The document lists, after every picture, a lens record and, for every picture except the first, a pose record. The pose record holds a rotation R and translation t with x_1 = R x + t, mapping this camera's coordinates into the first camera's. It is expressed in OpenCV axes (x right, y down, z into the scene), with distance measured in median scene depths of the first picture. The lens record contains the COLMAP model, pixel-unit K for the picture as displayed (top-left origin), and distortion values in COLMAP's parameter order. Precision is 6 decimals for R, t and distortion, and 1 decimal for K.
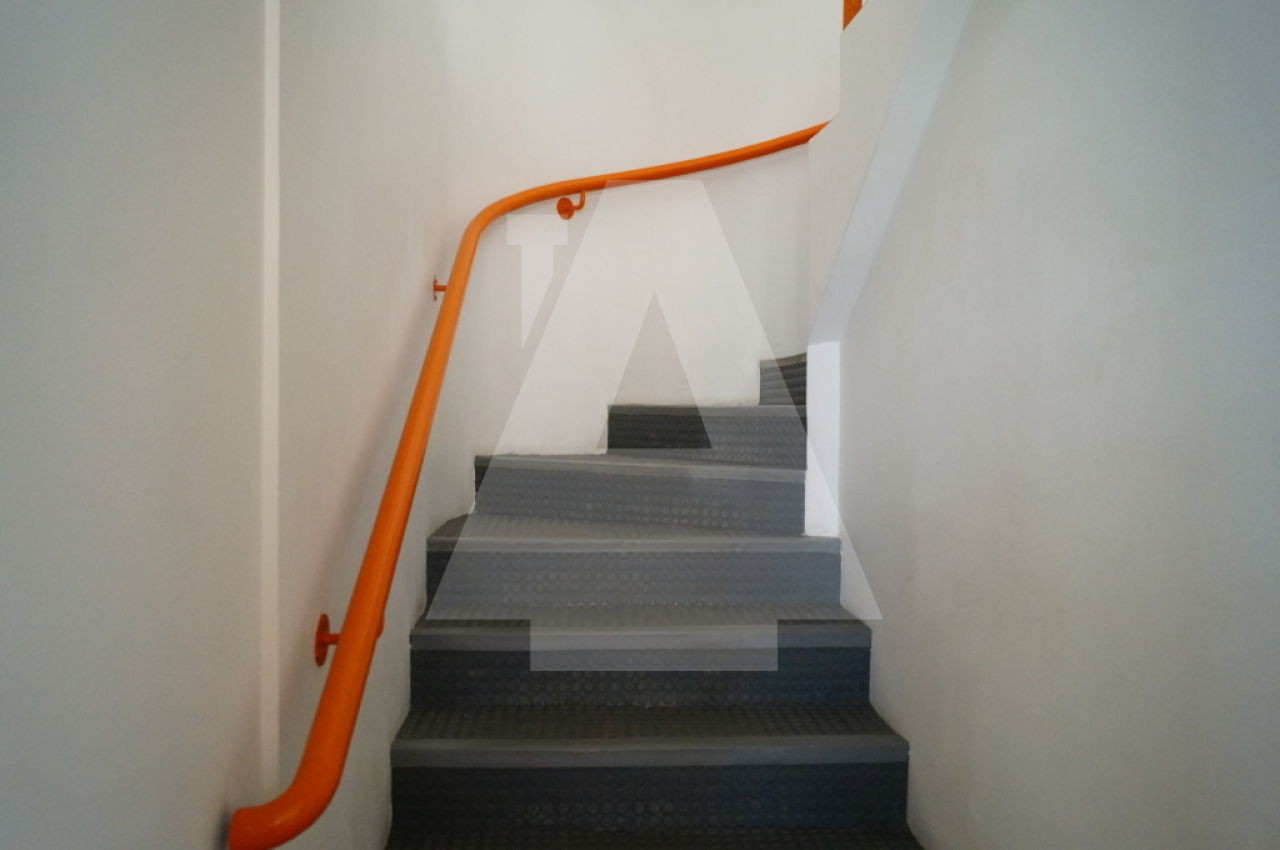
lens RADIAL K [[991.6, 0, 639.7], [0, 991.6, 423.5], [0, 0, 1]] dist [0.006318, 0.002545]
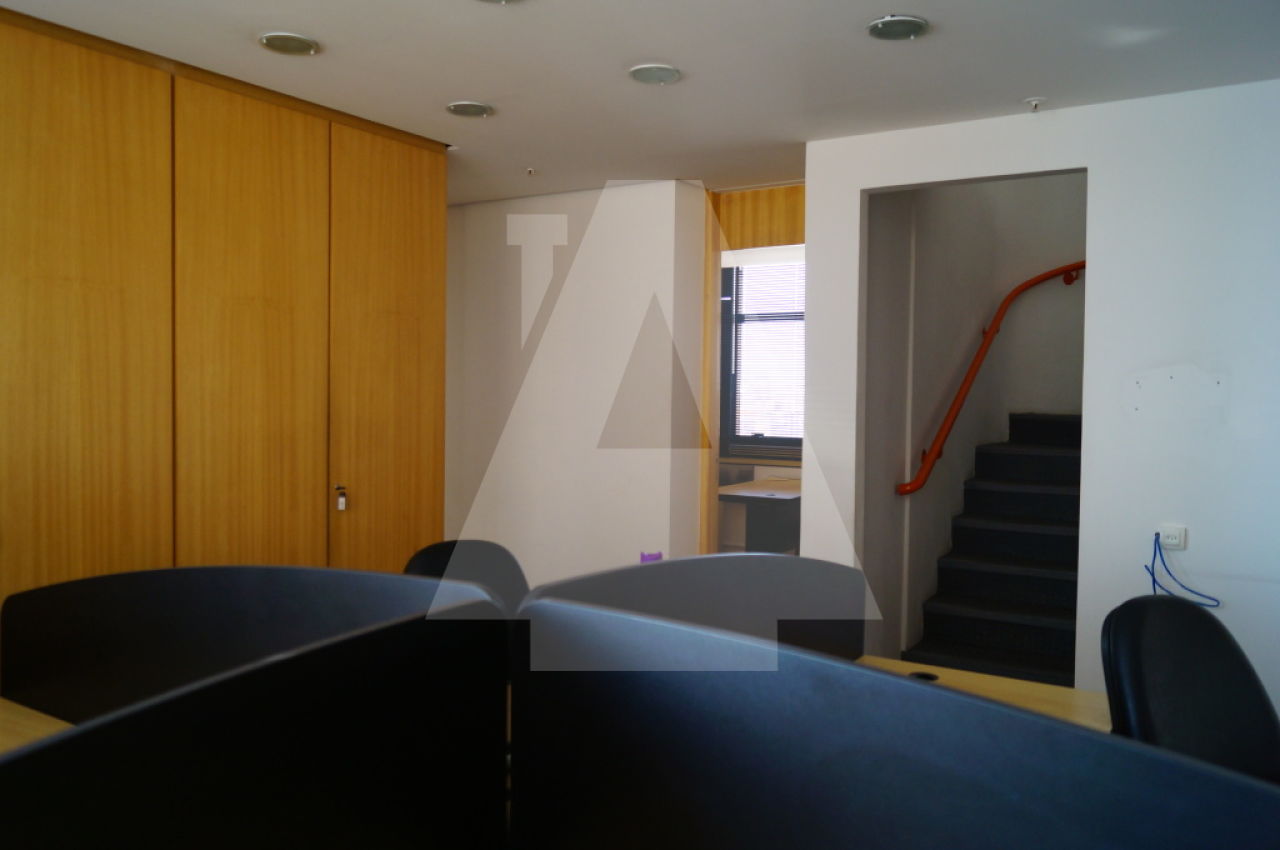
lens RADIAL K [[991.6, 0, 643.0], [0, 991.6, 428.9], [0, 0, 1]] dist [0.006318, 0.002545]
pose [[0.811932, 0.034449, -0.582735, 0.441627], [-0.021984, 0.999353, 0.028448, 0.031150], [0.583338, -0.010287, 0.812164, -1.155390]]
